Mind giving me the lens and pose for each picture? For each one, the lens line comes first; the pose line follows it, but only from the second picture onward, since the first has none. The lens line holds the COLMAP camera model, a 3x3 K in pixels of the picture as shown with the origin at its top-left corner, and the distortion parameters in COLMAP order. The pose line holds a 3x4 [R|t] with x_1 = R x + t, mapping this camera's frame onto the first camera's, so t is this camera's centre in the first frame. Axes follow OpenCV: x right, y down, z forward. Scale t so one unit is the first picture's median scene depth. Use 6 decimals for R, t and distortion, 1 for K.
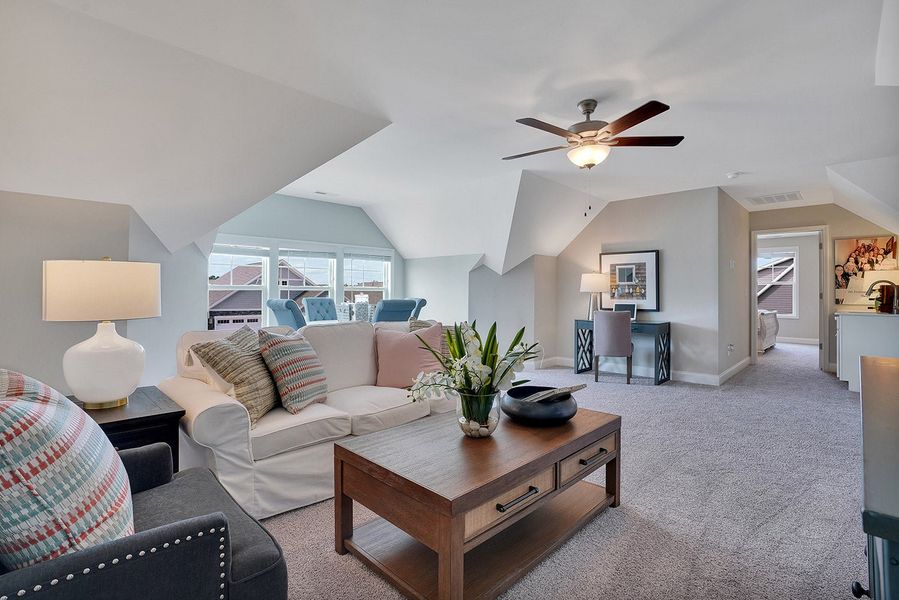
lens RADIAL K [[421.8, 0, 462.4], [0, 421.8, 290.7], [0, 0, 1]] dist [-0.002288, 0.000246]
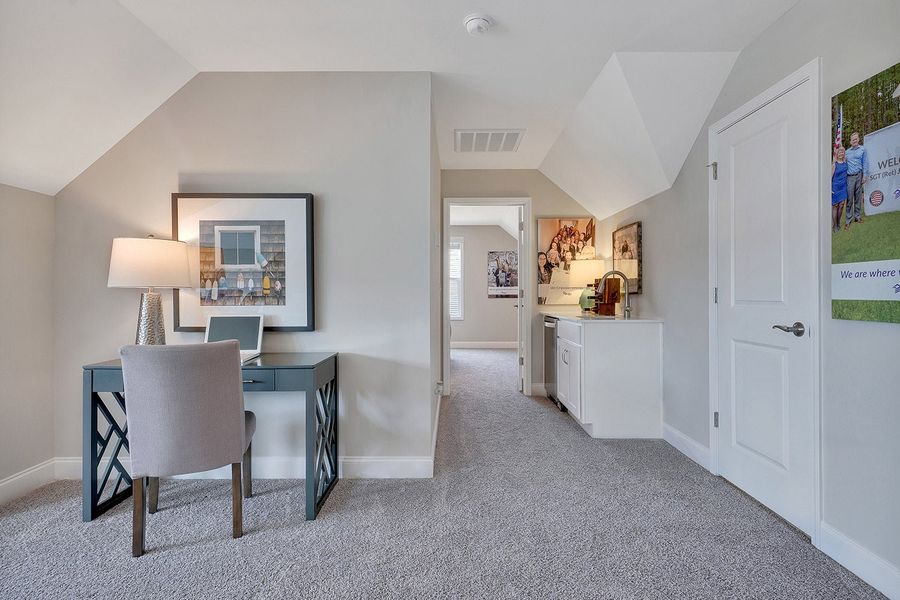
lens RADIAL K [[422.3, 0, 462.9], [0, 422.3, 290.7], [0, 0, 1]] dist [-0.002288, 0.000246]
pose [[0.701220, -0.002879, 0.712939, 0.256094], [0.001808, 0.999996, 0.002260, 0.005704], [-0.712943, -0.000295, 0.701222, 0.569524]]
